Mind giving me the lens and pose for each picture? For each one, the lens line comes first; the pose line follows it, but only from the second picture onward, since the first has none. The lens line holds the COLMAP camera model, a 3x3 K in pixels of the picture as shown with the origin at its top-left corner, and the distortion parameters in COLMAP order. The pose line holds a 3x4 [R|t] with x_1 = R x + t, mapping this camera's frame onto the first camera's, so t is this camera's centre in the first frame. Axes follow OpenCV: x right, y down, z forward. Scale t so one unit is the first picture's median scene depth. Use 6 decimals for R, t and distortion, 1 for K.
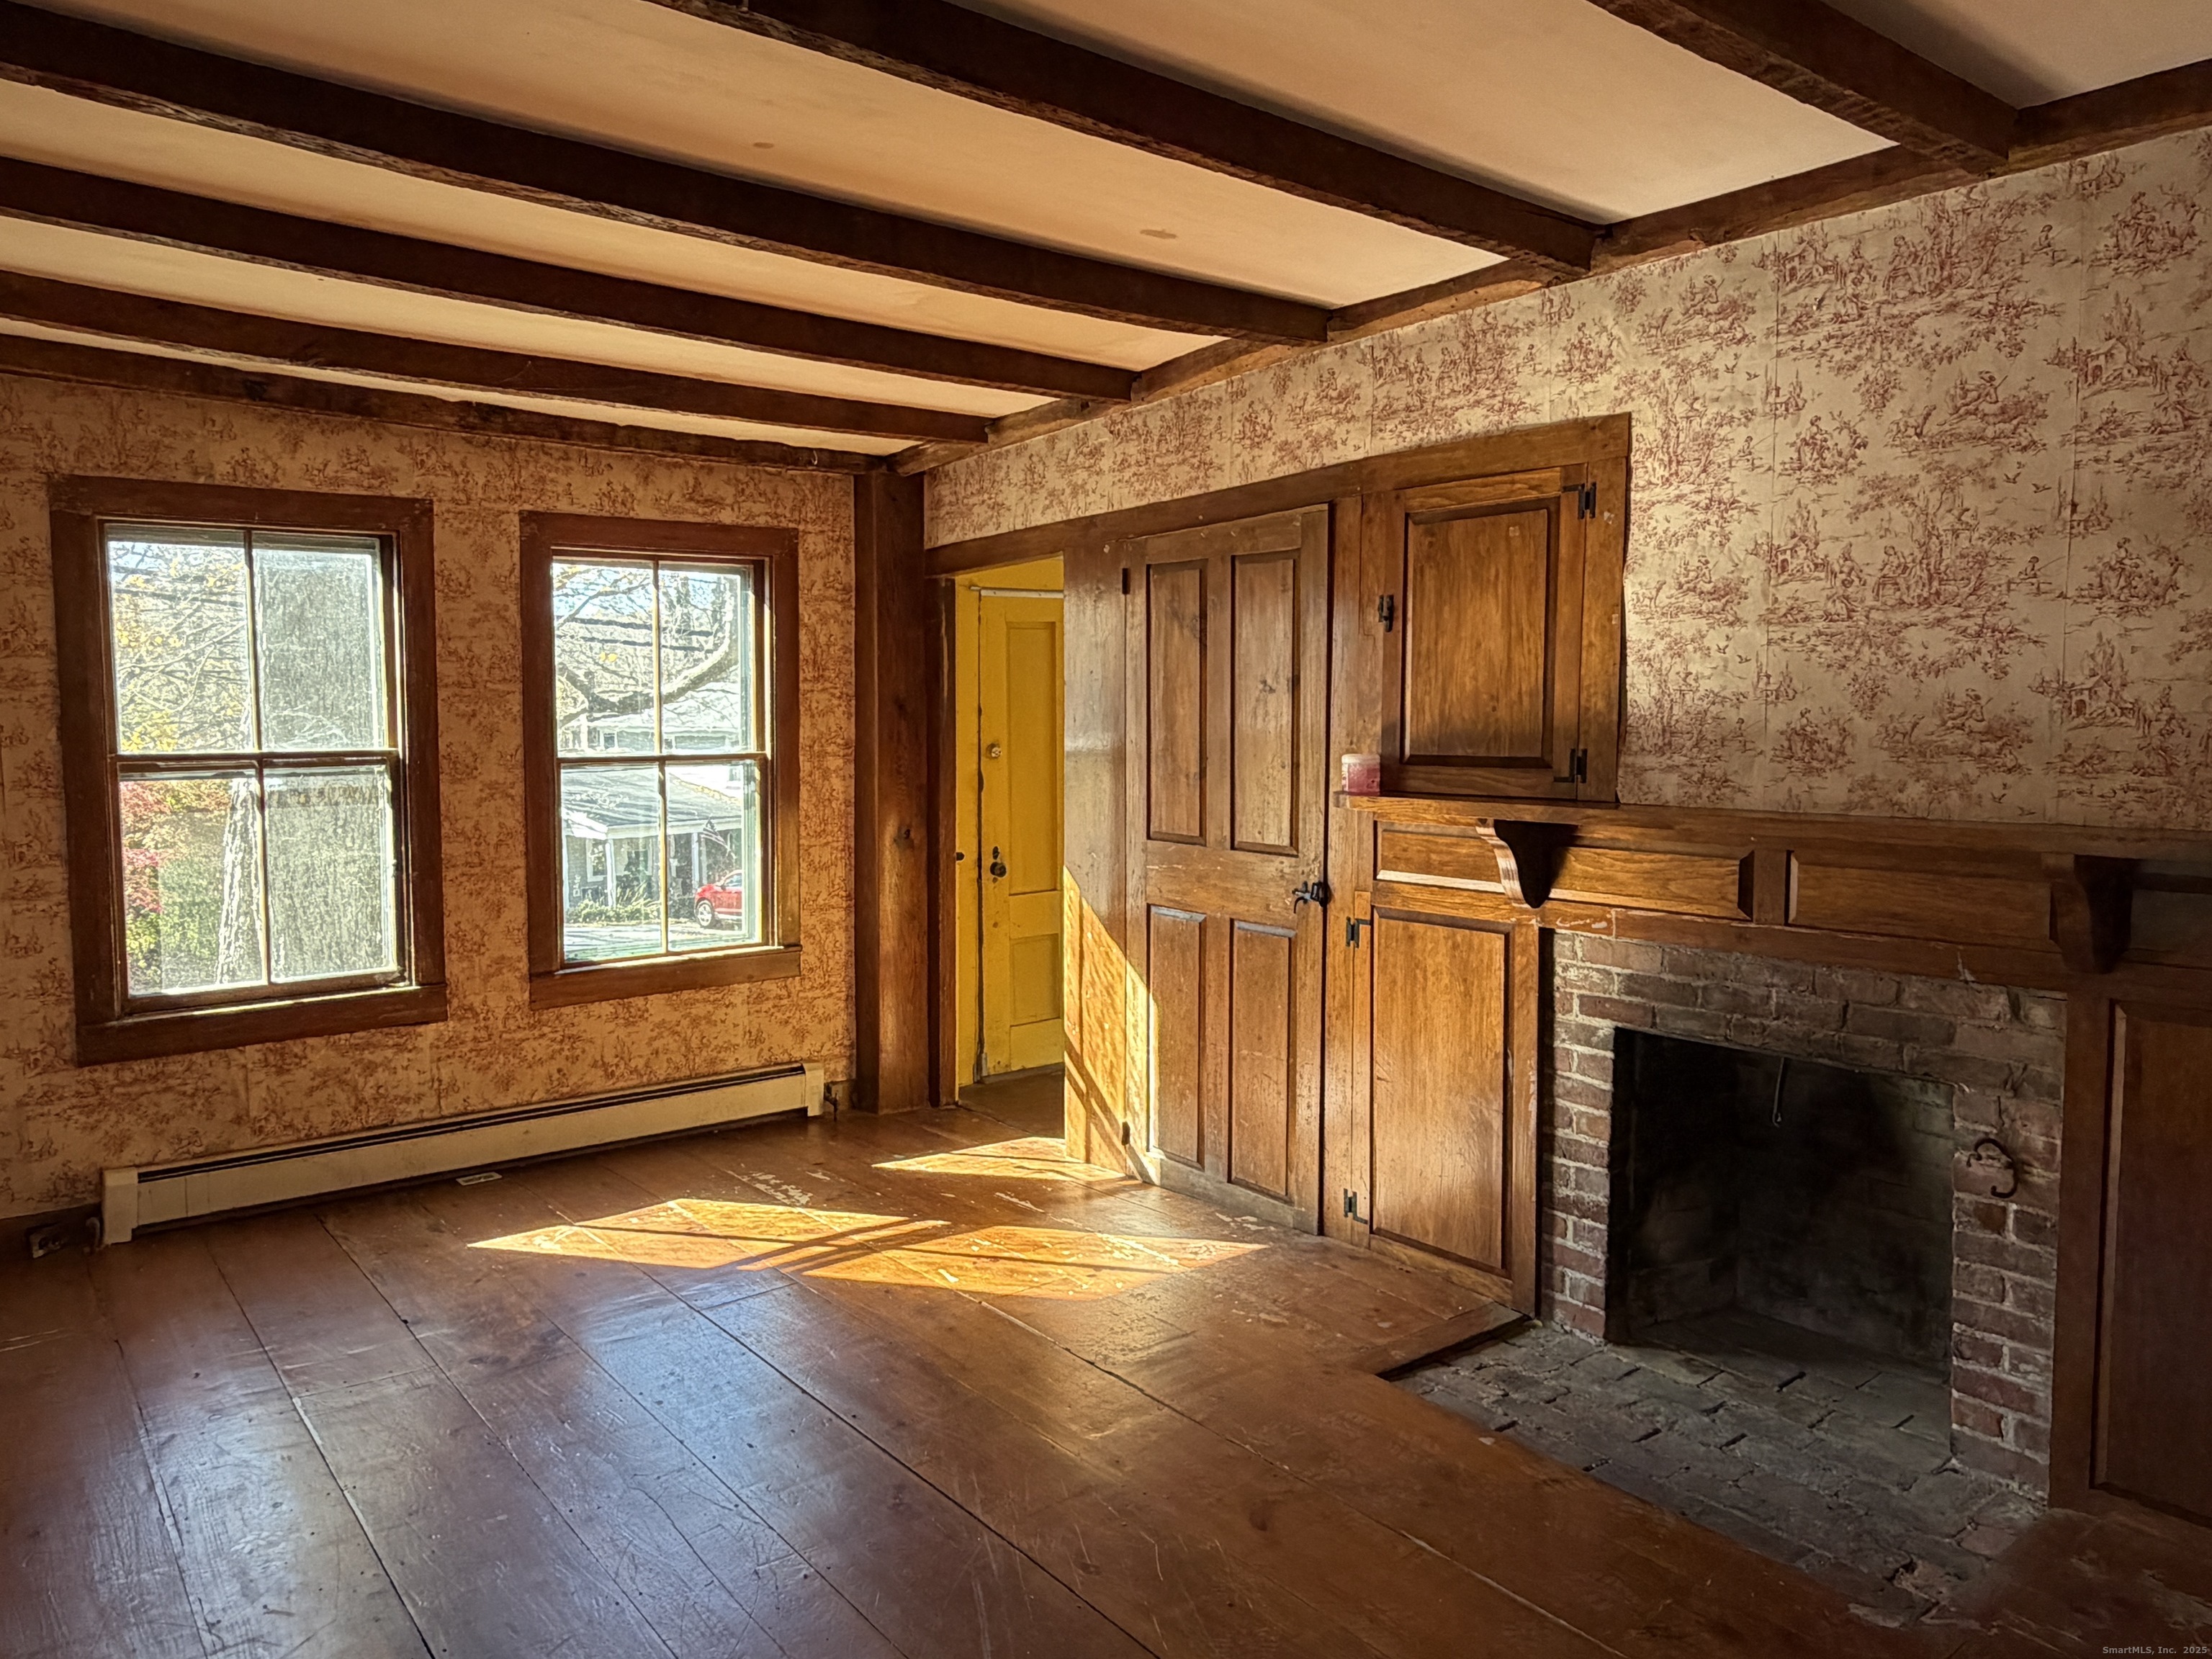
lens RADIAL K [[1507.7, 0, 1091.7], [0, 1507.7, 829.1], [0, 0, 1]] dist [0.003524, 0.002093]
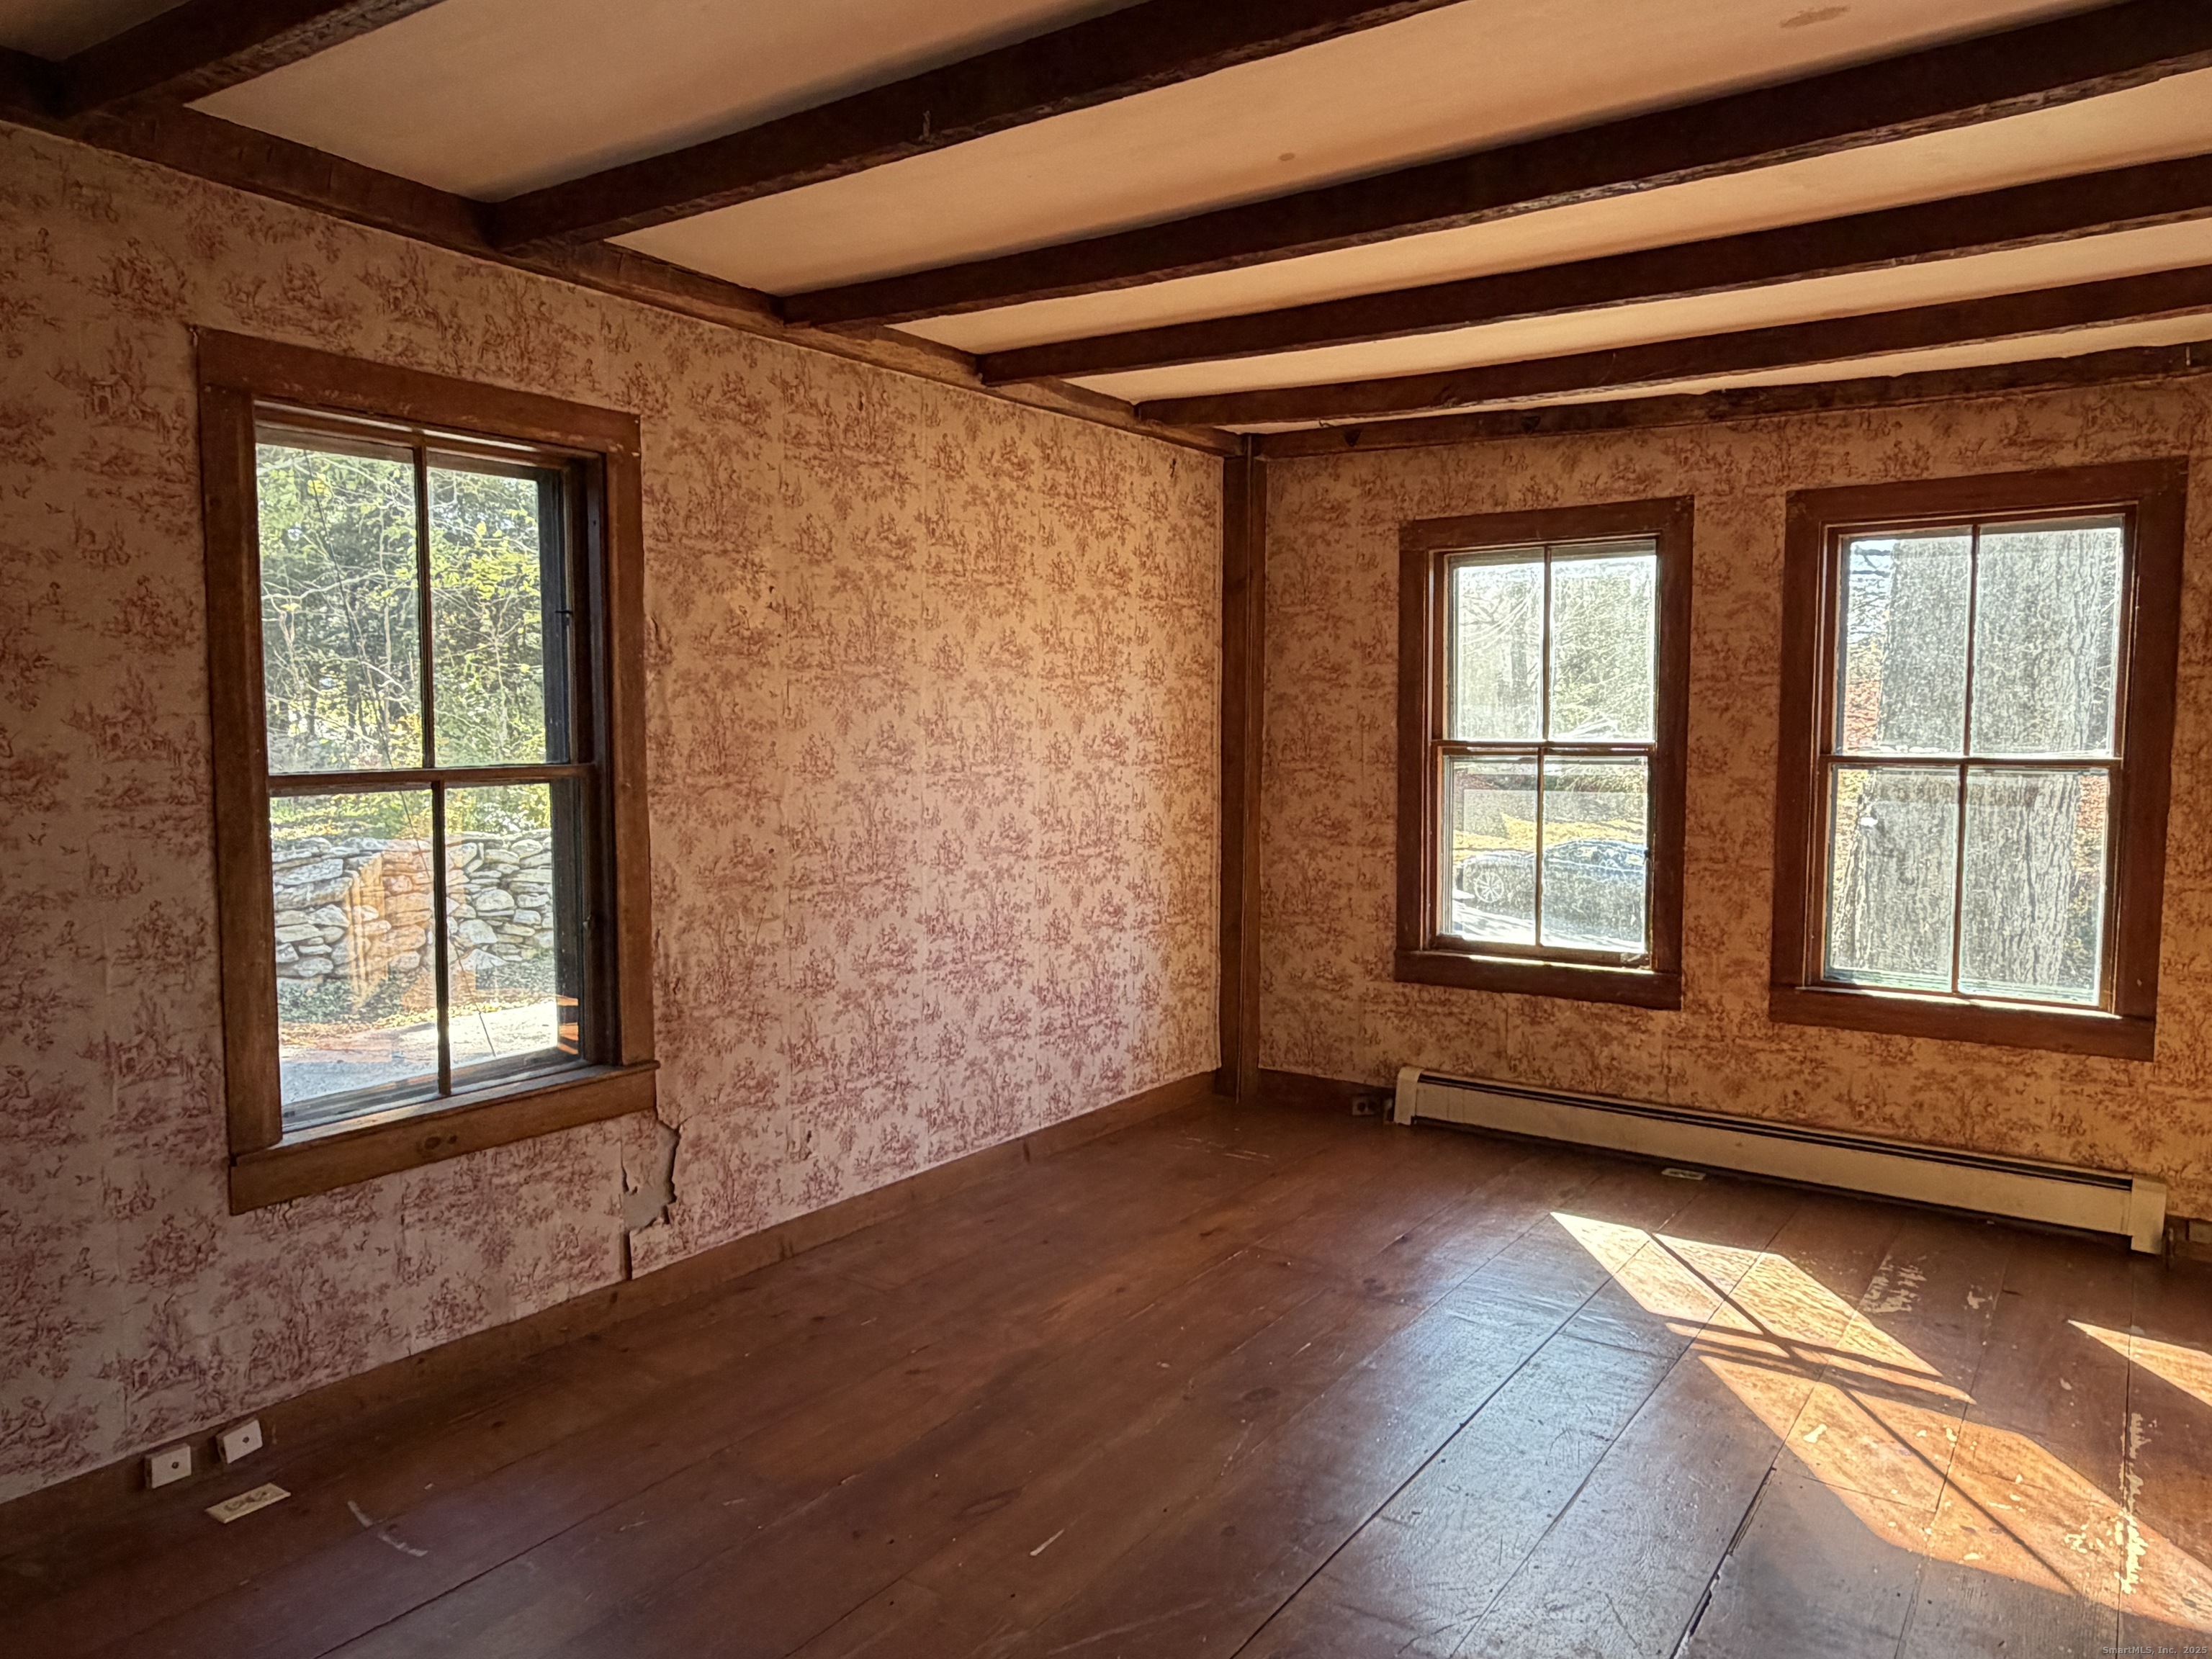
lens RADIAL K [[1507.7, 0, 1091.7], [0, 1507.7, 829.1], [0, 0, 1]] dist [0.003524, 0.002093]
pose [[0.288407, 0.078852, -0.954256, 0.422697], [-0.074630, 0.995423, 0.059698, -0.026025], [0.954595, 0.053999, 0.292972, 0.329662]]
